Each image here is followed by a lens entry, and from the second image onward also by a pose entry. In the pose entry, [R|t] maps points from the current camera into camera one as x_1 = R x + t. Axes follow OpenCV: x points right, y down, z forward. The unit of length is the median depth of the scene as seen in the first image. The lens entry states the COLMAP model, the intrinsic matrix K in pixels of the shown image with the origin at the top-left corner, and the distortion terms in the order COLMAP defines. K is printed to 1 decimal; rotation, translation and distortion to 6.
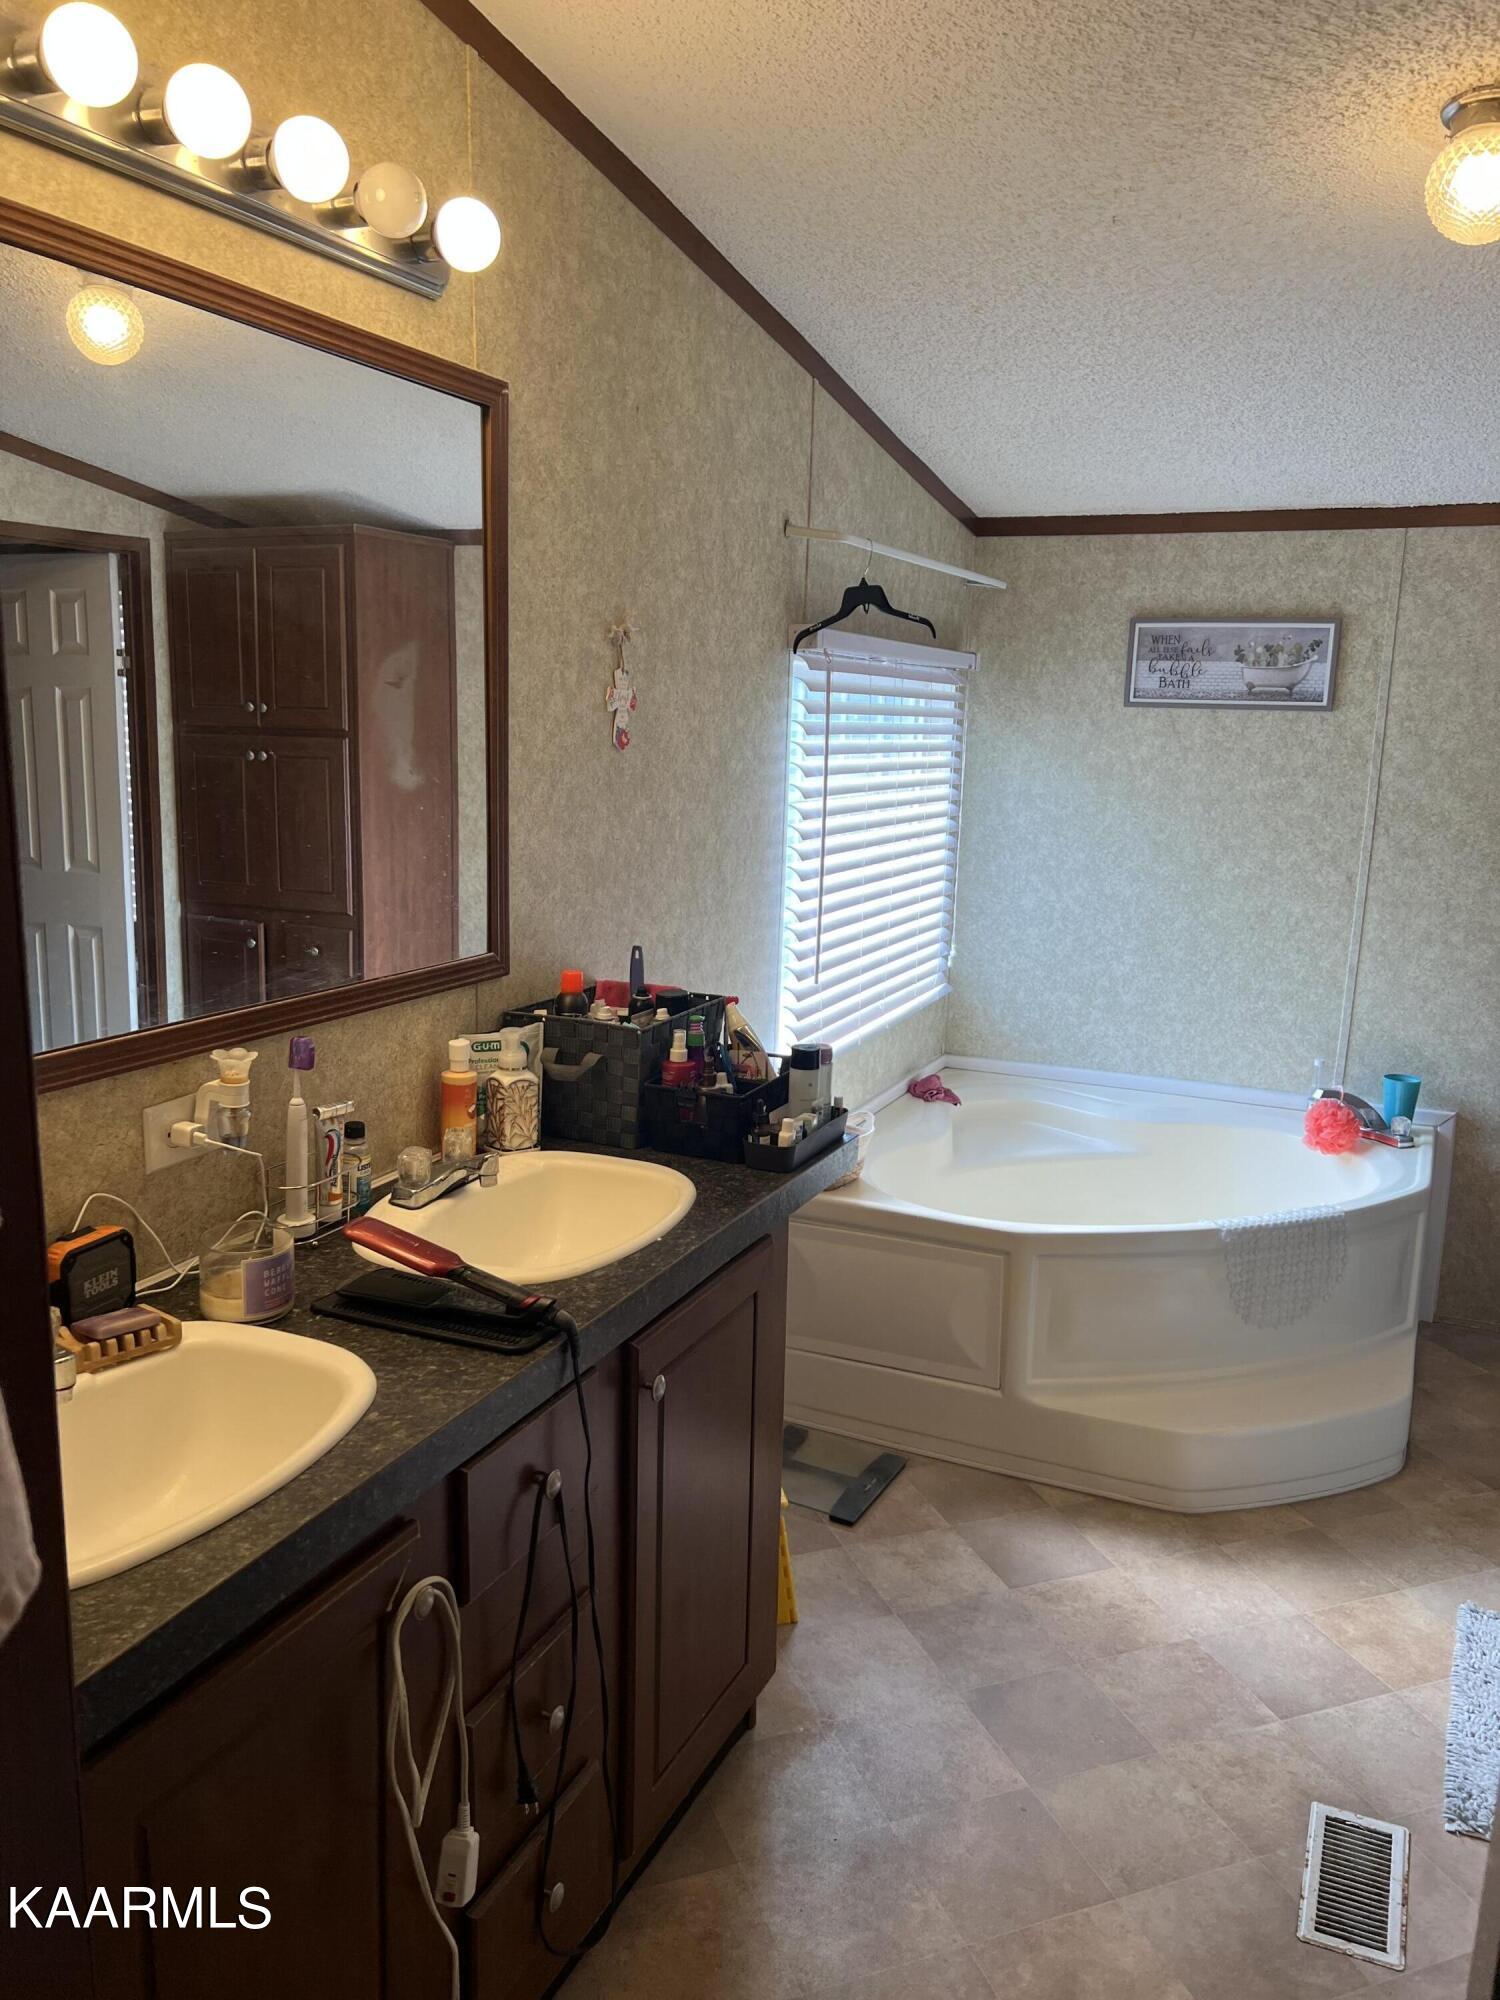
lens RADIAL K [[1520.8, 0, 754.0], [0, 1520.8, 997.2], [0, 0, 1]] dist [0.041150, -0.032818]
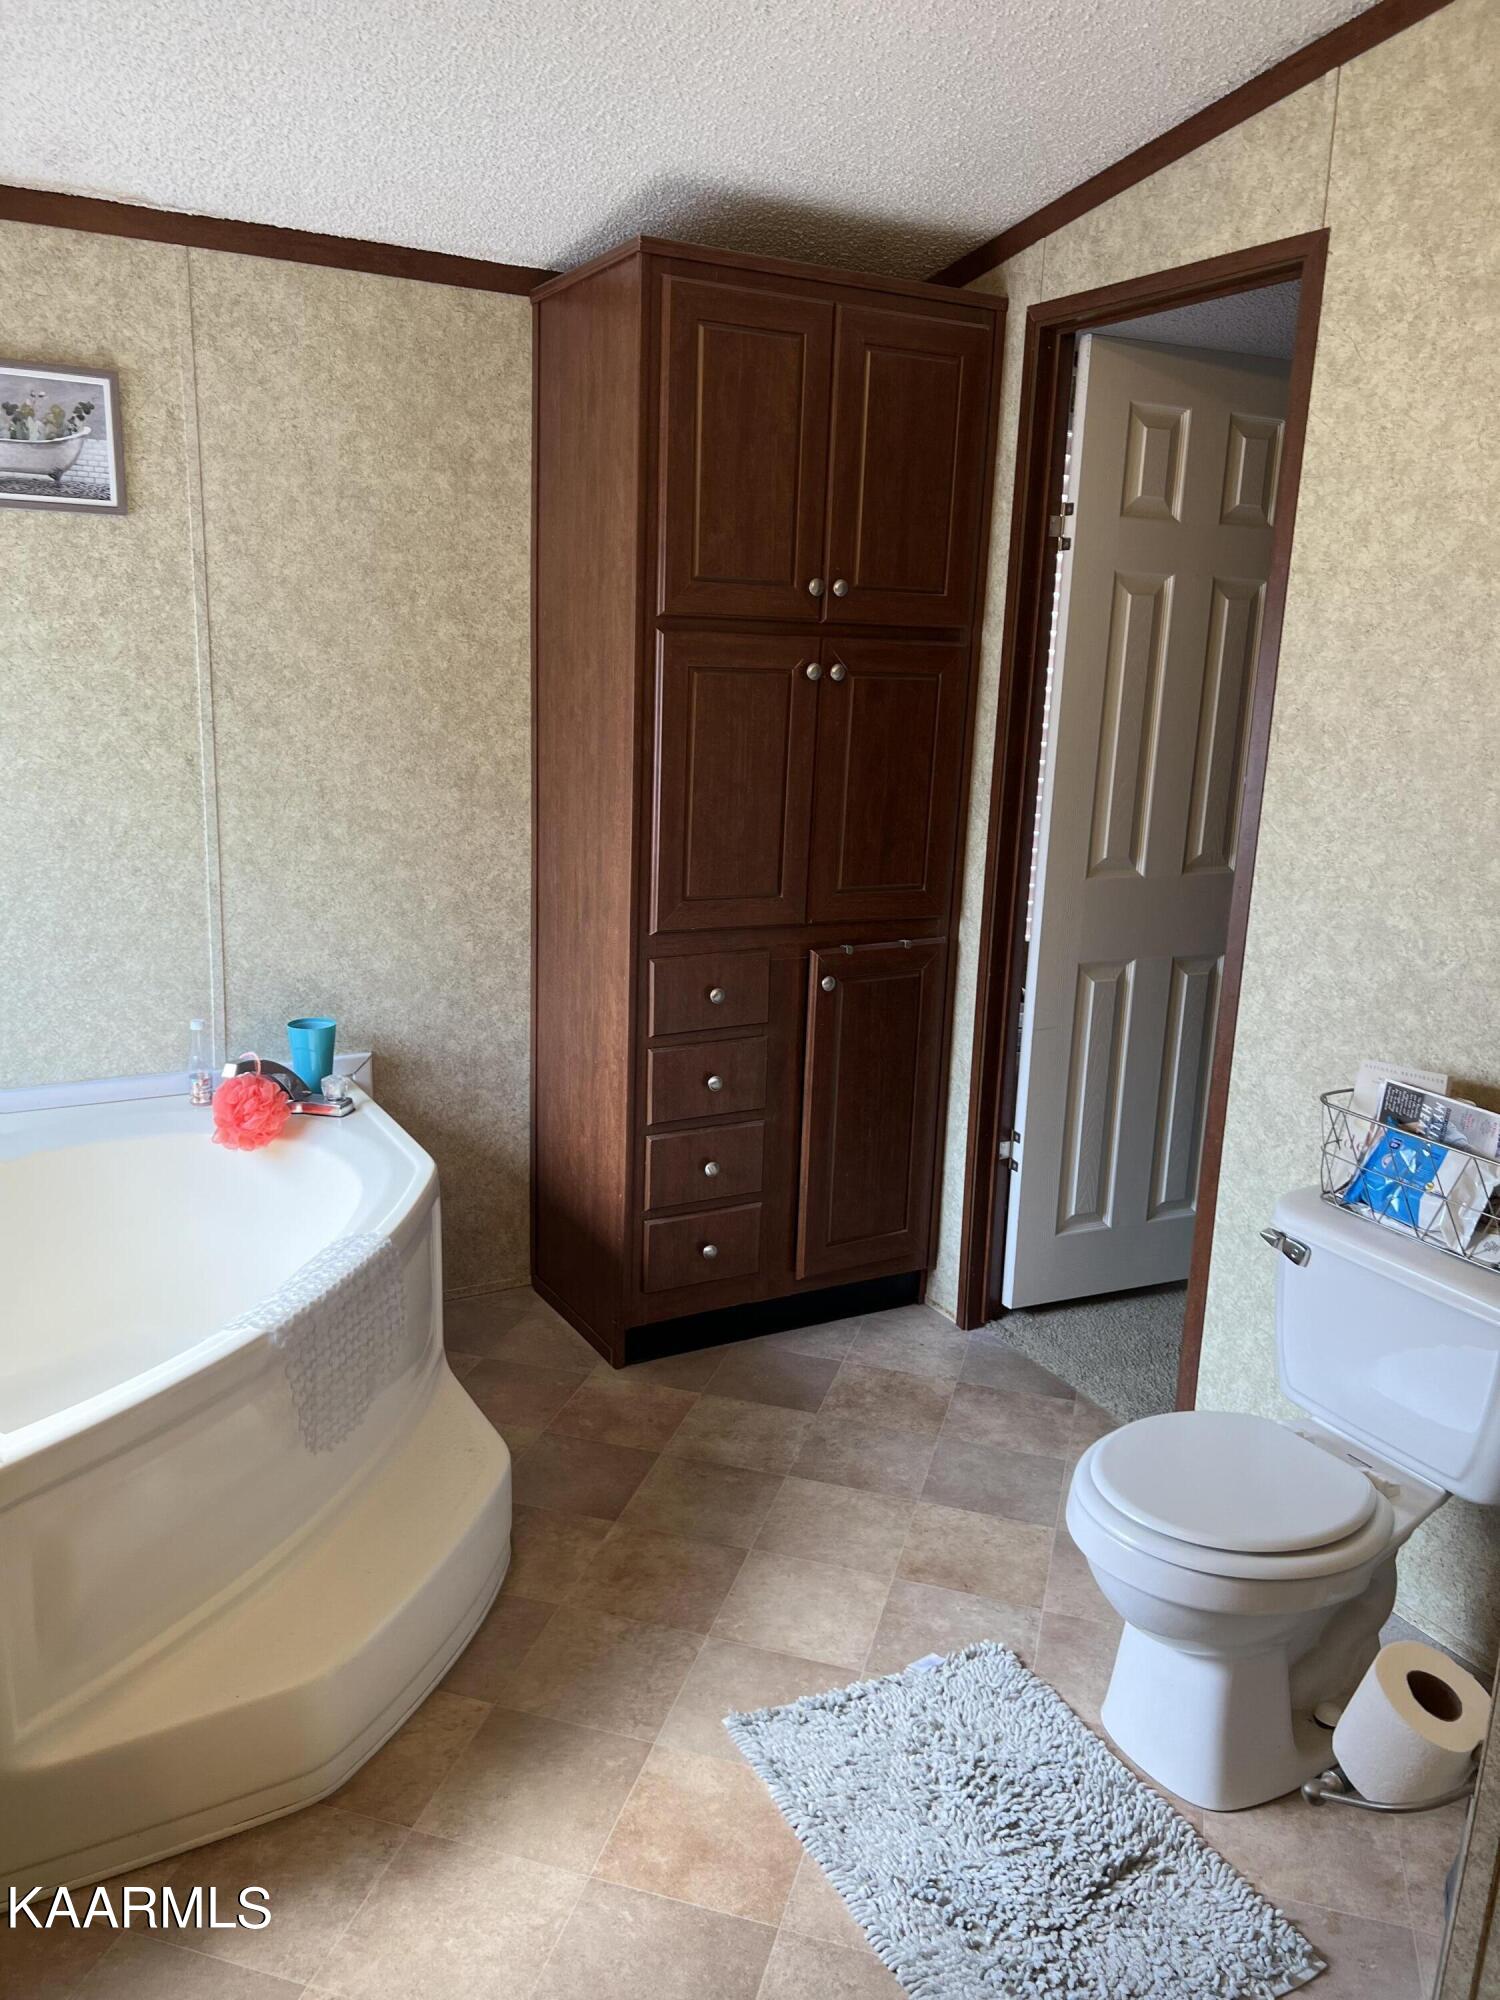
lens RADIAL K [[1520.8, 0, 742.2], [0, 1520.8, 1006.5], [0, 0, 1]] dist [0.041150, -0.032818]
pose [[0.601104, -0.193152, 0.775478, -0.027917], [0.136582, 0.980906, 0.138449, -0.030142], [-0.787413, 0.022694, 0.616008, 0.373195]]
